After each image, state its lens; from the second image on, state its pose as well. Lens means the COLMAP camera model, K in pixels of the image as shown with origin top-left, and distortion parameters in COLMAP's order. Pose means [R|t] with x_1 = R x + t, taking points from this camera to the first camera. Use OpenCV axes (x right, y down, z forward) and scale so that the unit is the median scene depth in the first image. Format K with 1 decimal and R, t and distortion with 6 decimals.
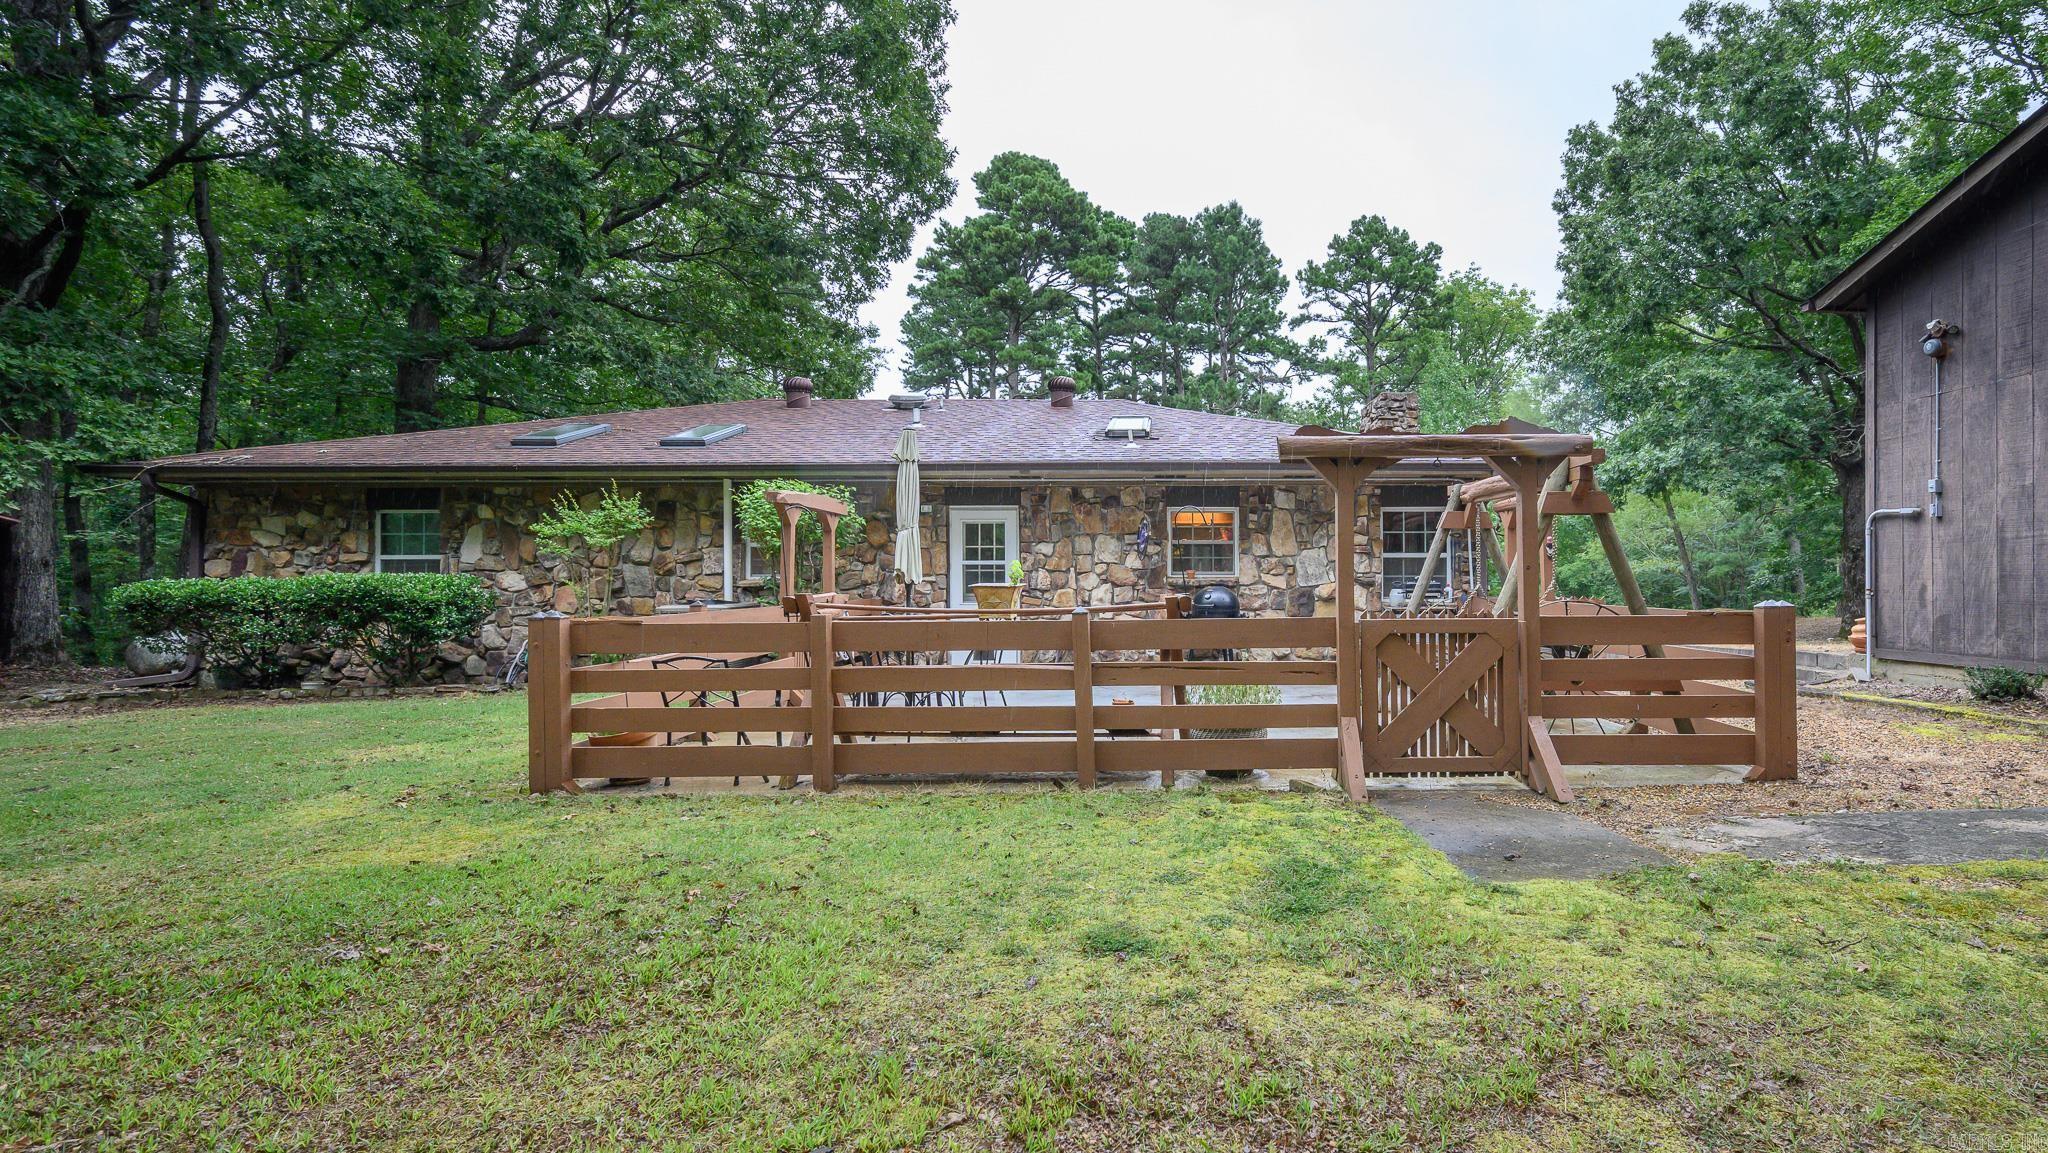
lens RADIAL K [[1028.3, 0, 1033.7], [0, 1028.3, 591.0], [0, 0, 1]] dist [0.003401, 0.000645]
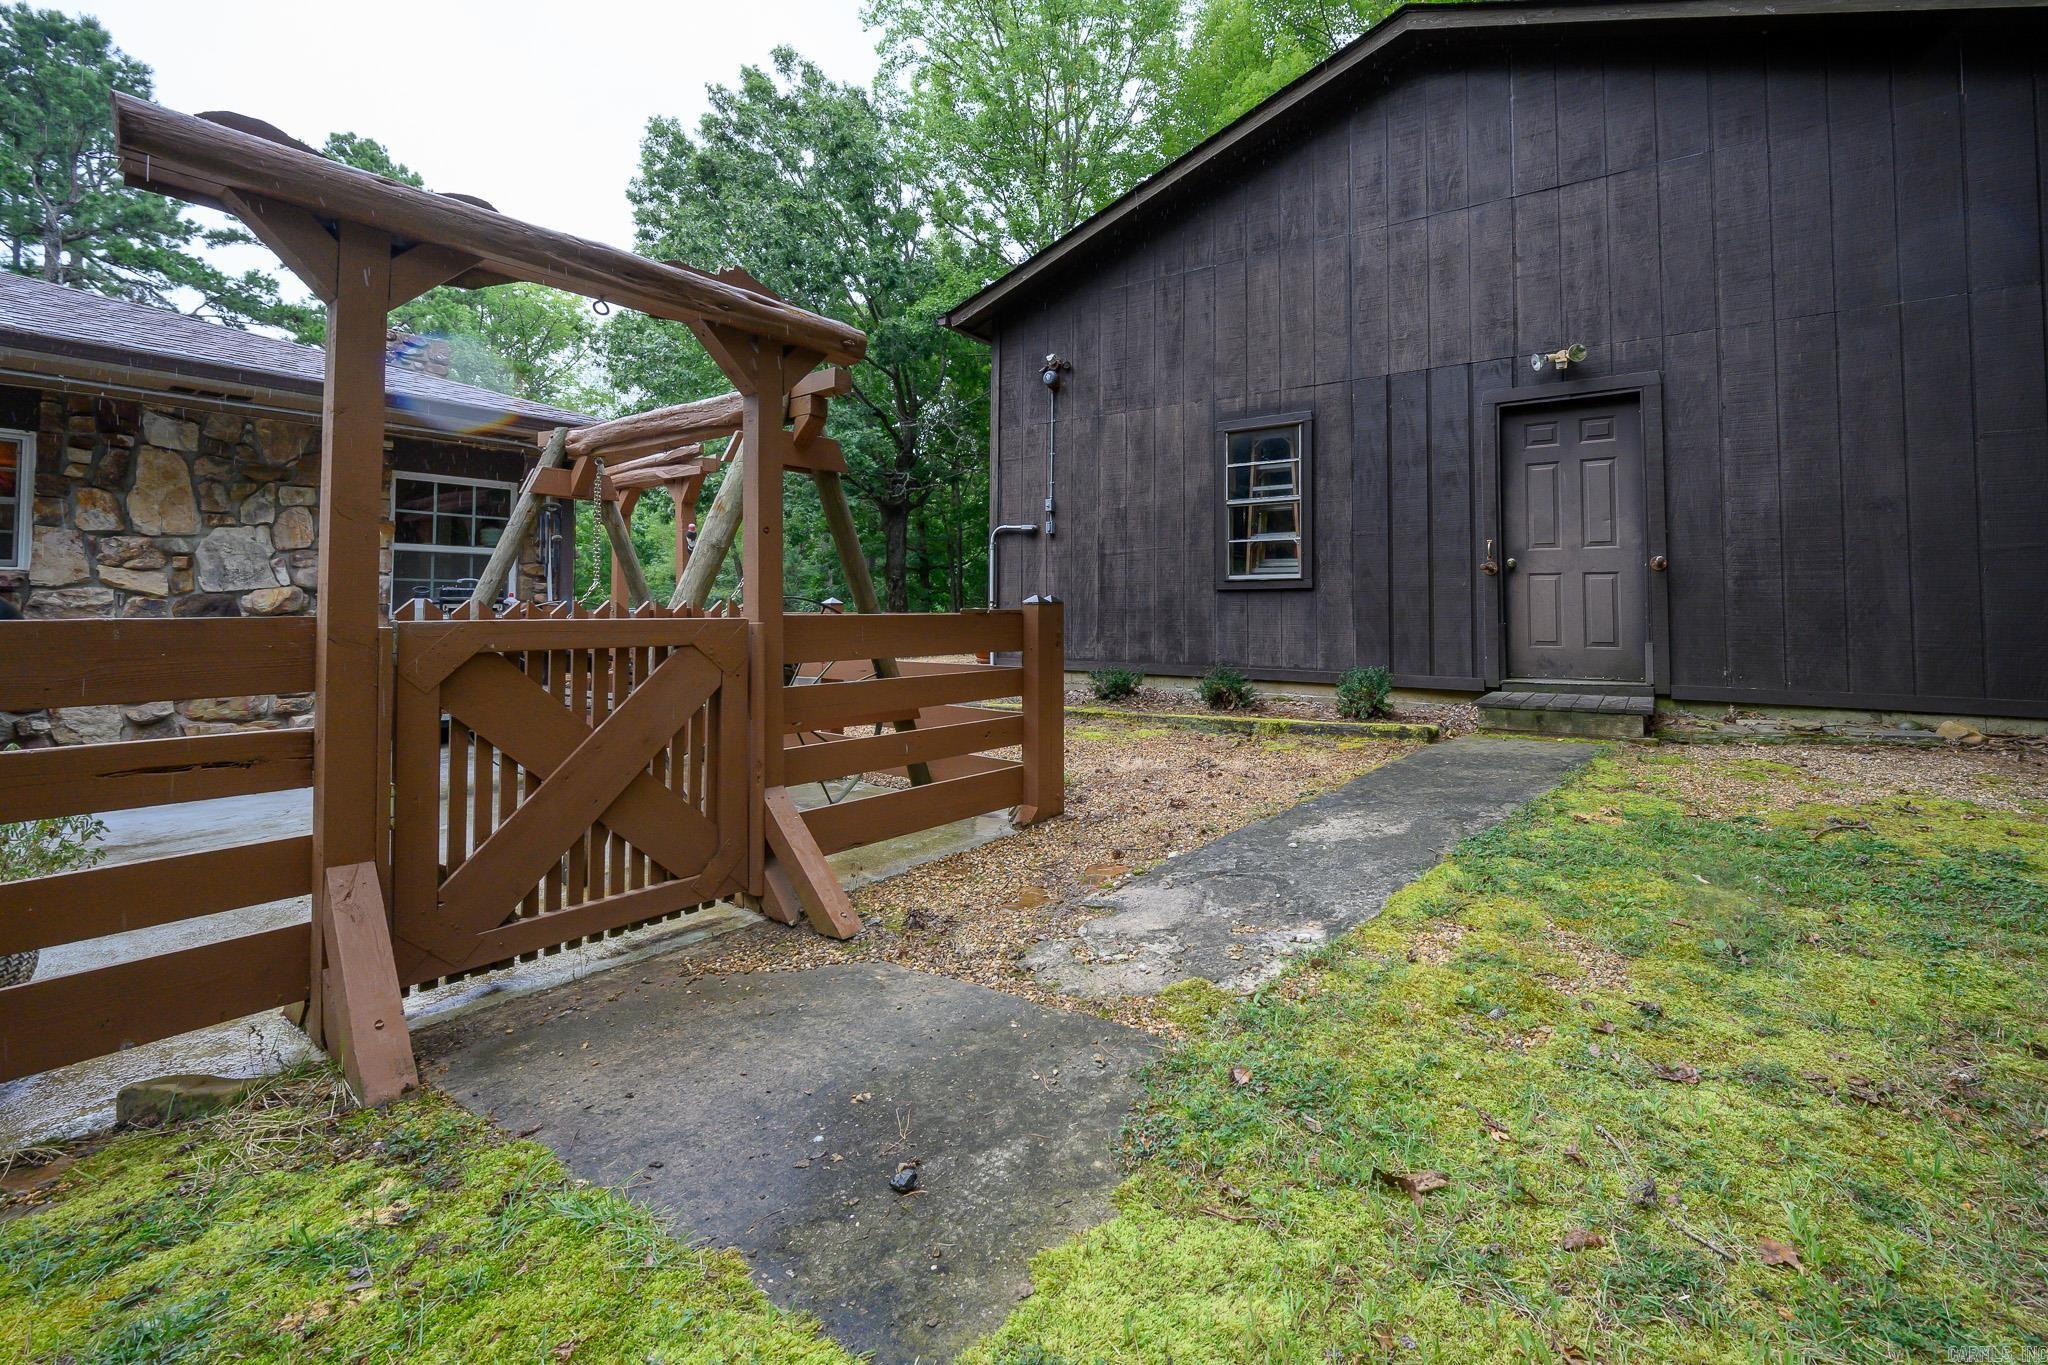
lens RADIAL K [[912.0, 0, 1222.5], [0, 912.0, 579.0], [0, 0, 1]] dist [-0.003921, 0.000534]
pose [[0.461640, 0.038900, 0.886214, 0.076917], [0.007510, 0.998831, -0.047755, 0.016331], [-0.887036, 0.028701, 0.460808, 0.282540]]
